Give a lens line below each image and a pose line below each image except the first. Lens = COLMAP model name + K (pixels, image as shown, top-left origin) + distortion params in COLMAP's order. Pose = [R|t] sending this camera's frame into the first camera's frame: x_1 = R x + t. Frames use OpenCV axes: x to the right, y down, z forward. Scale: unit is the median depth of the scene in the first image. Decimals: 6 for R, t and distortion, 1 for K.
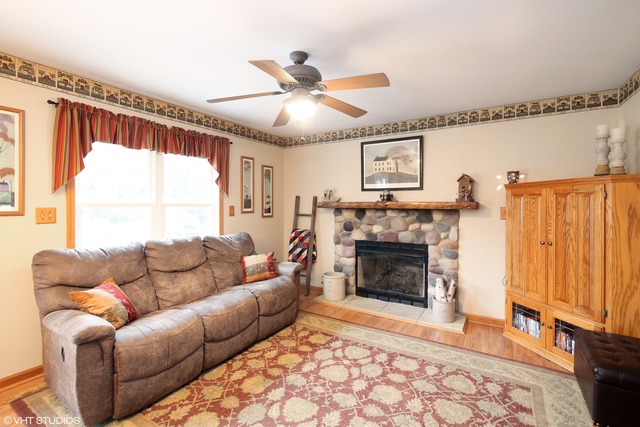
lens RADIAL K [[288.4, 0, 320.0], [0, 288.4, 213.5], [0, 0, 1]] dist [-0.000333, 0.000088]
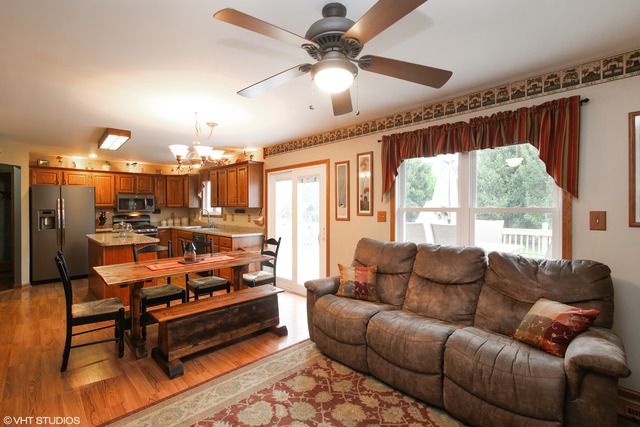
lens RADIAL K [[299.3, 0, 320.0], [0, 299.3, 213.5], [0, 0, 1]] dist [0.004584, 0.000473]
pose [[-0.236463, 0.003904, -0.971633, 0.624657], [-0.039649, 0.999120, 0.013664, -0.016021], [0.970831, 0.041755, -0.236100, 1.024901]]
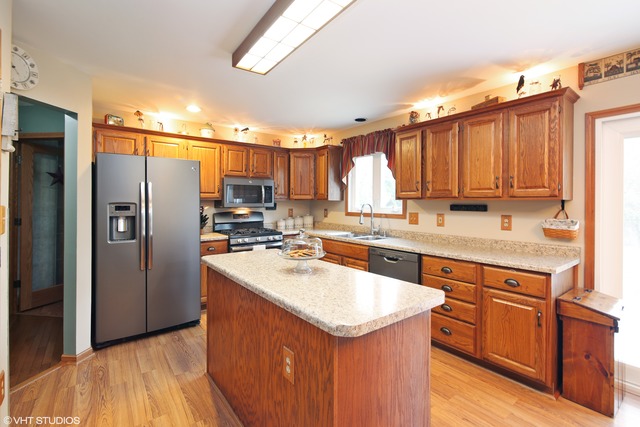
lens RADIAL K [[297.3, 0, 320.0], [0, 297.3, 206.3], [0, 0, 1]] dist [-0.000522, -0.000145]
pose [[-0.339002, -0.005161, -0.940771, 0.563459], [-0.044727, 0.998943, 0.010637, -0.012399], [0.939722, 0.045684, -0.338875, 0.926941]]
